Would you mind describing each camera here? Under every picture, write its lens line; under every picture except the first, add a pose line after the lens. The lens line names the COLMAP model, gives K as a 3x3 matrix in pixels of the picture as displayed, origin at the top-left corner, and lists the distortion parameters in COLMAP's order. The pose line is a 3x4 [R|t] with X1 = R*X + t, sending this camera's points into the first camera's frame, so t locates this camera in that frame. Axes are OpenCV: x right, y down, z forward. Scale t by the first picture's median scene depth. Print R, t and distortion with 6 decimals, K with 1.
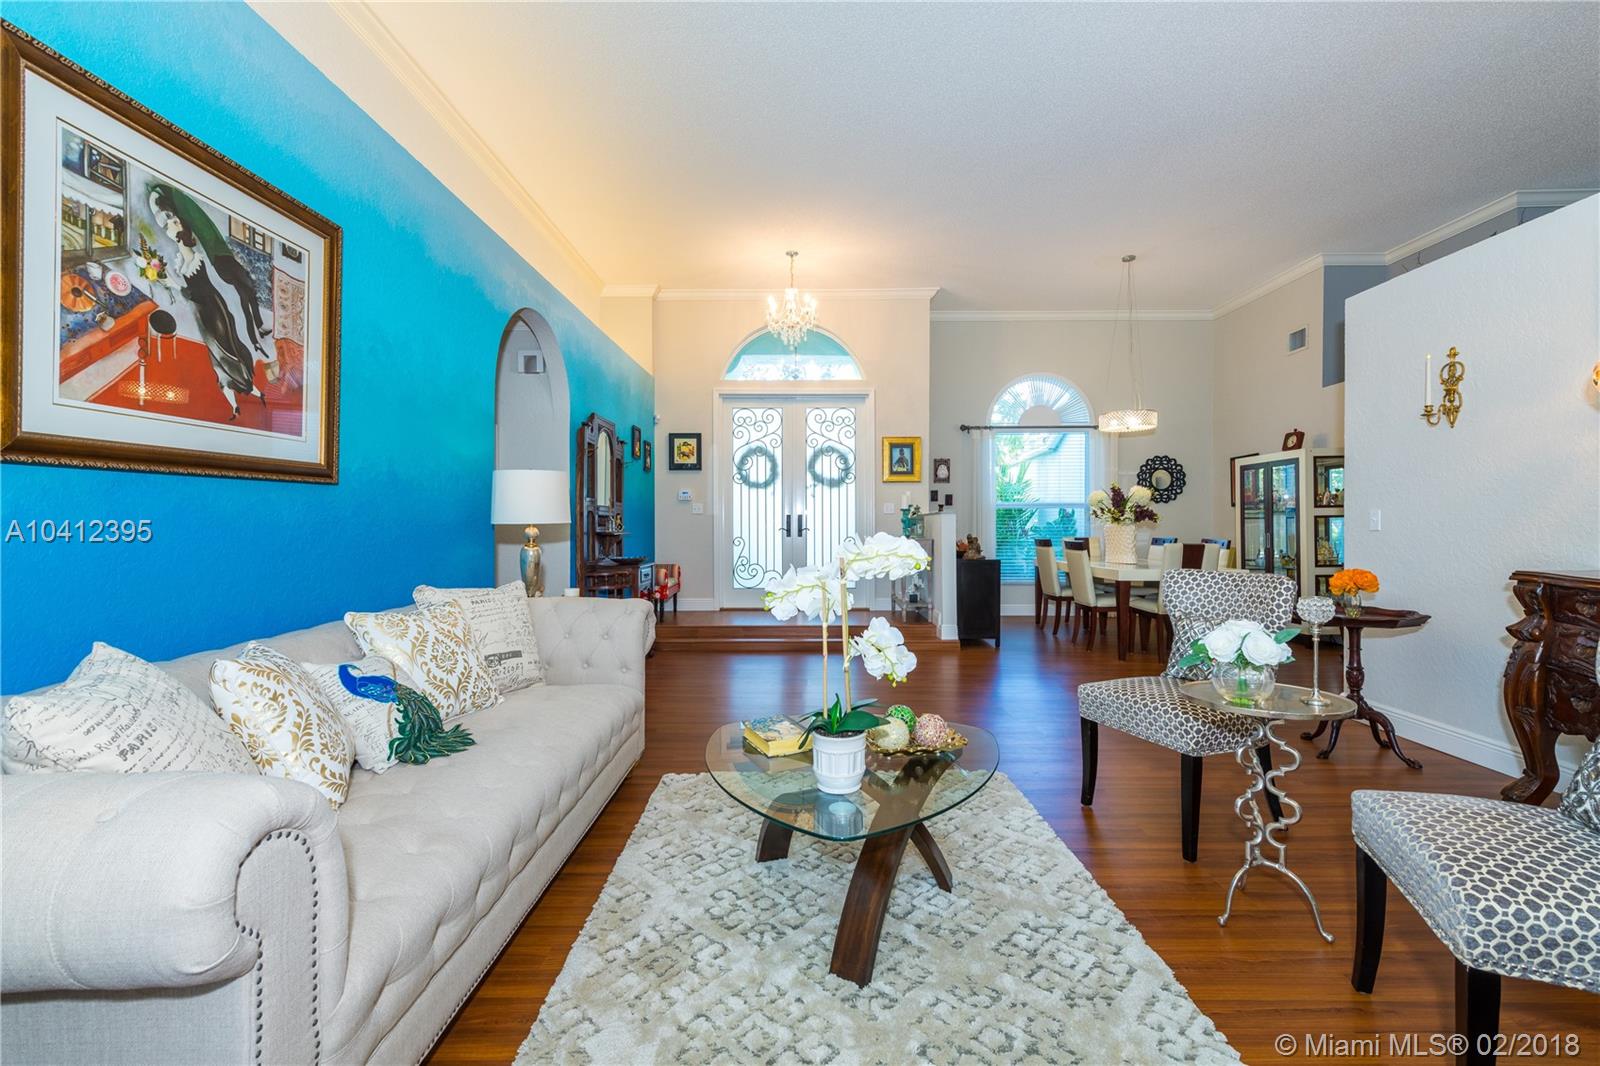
lens RADIAL K [[718.0, 0, 805.9], [0, 718.0, 525.2], [0, 0, 1]] dist [-0.002183, -0.000950]
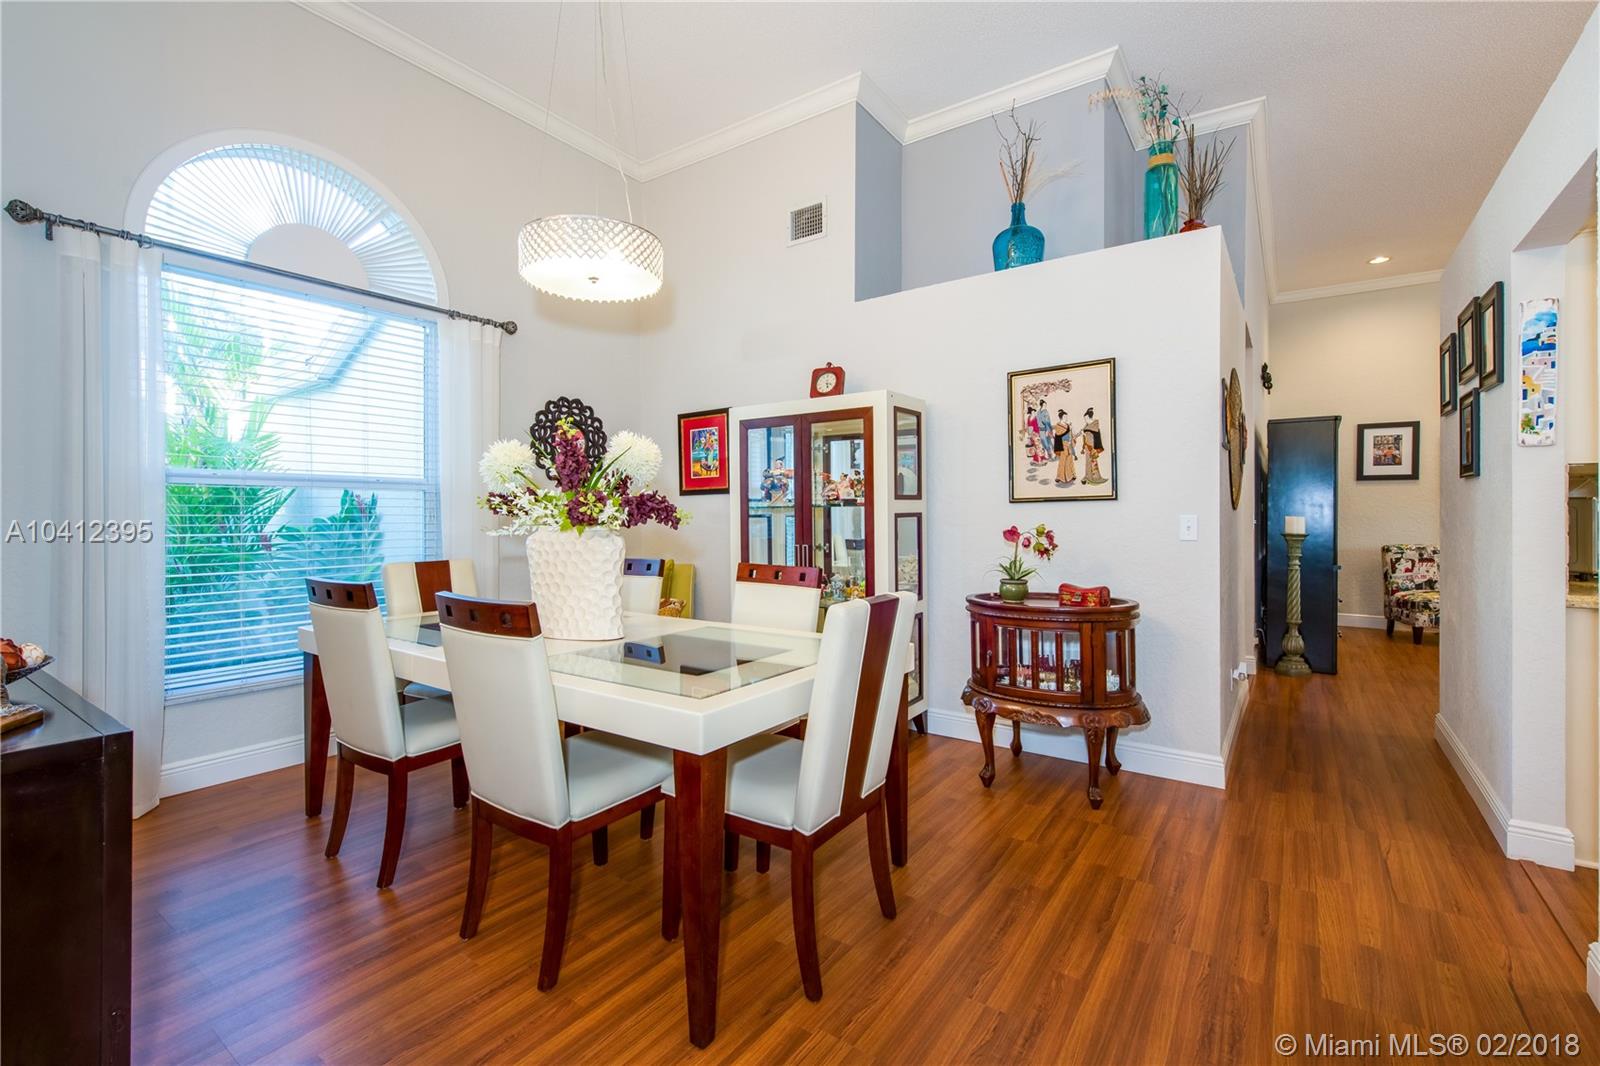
lens RADIAL K [[699.2, 0, 796.8], [0, 699.2, 520.4], [0, 0, 1]] dist [-0.005787, -0.002523]
pose [[0.578934, -0.007727, 0.815338, 0.199790], [-0.000682, 0.999950, 0.009960, -0.012262], [-0.815374, -0.006323, 0.578900, 0.666895]]
